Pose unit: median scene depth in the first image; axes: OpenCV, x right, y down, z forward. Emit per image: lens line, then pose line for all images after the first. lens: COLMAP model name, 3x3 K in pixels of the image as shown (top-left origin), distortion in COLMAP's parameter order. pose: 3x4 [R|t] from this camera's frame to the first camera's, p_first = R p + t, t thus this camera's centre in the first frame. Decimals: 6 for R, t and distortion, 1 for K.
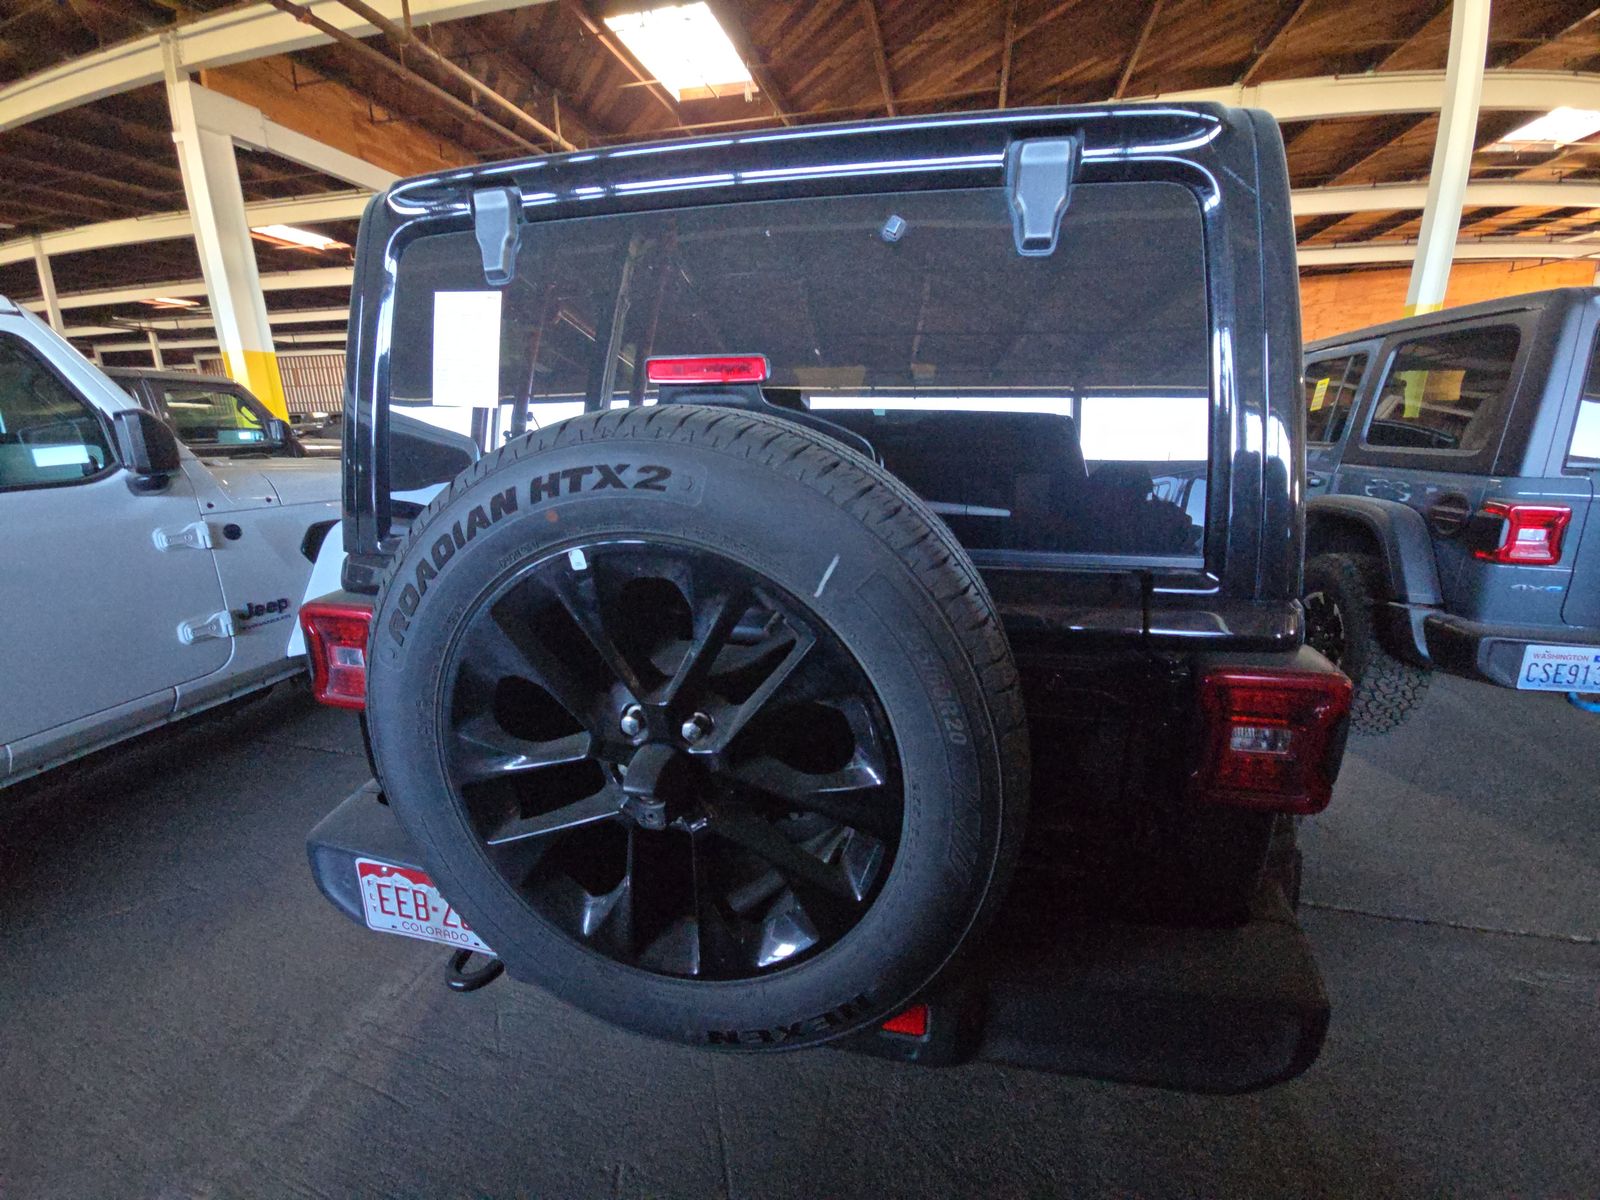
lens RADIAL K [[651.3, 0, 798.1], [0, 651.3, 590.5], [0, 0, 1]] dist [0.000107, -0.009272]
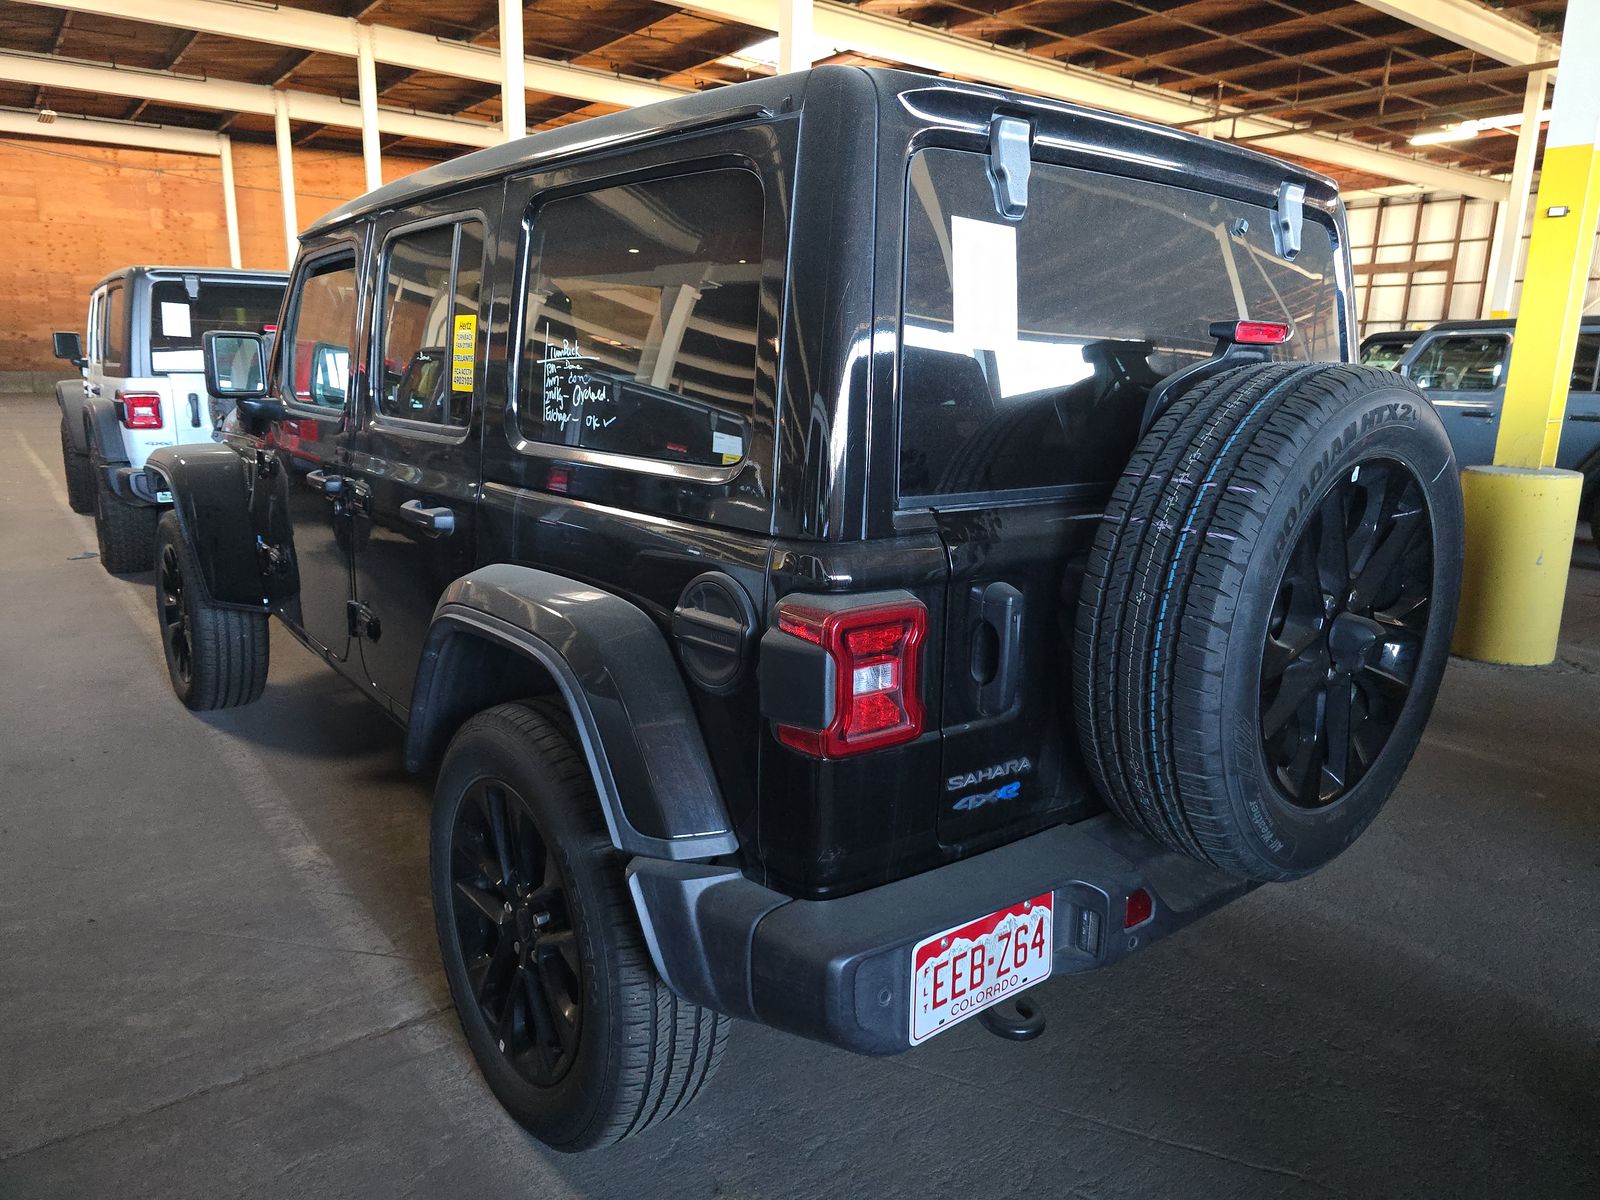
lens RADIAL K [[1095.5, 0, 800.0], [0, 1095.5, 600.0], [0, 0, 1]] dist [0.002224, -0.000653]
pose [[0.619384, -0.149574, 0.770708, -1.694649], [0.179093, 0.982719, 0.046791, -0.060269], [-0.764388, 0.109047, 0.635468, 0.261696]]
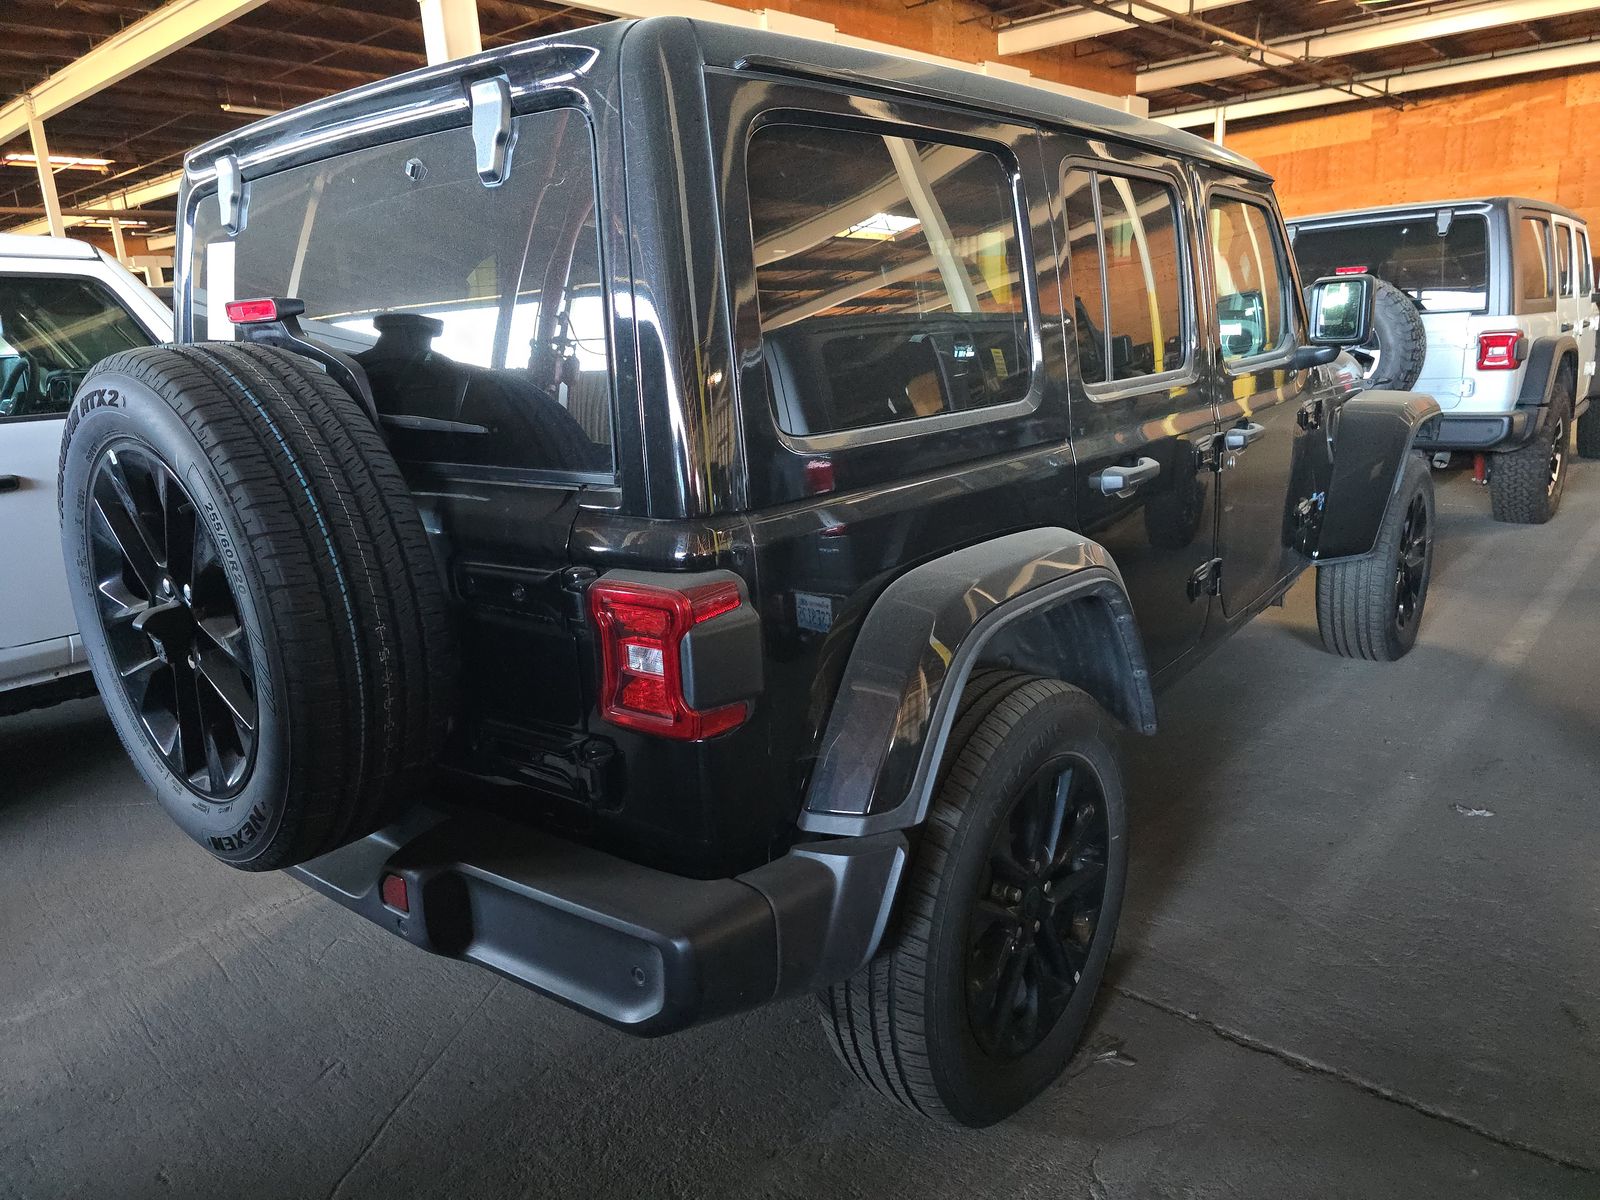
lens RADIAL K [[1095.5, 0, 800.0], [0, 1095.5, 600.0], [0, 0, 1]] dist [0.002224, -0.000653]
pose [[0.890123, 0.072362, -0.449938, 1.226520], [-0.070677, 0.997287, 0.020568, 0.064344], [0.450206, 0.013492, 0.892823, -0.270110]]
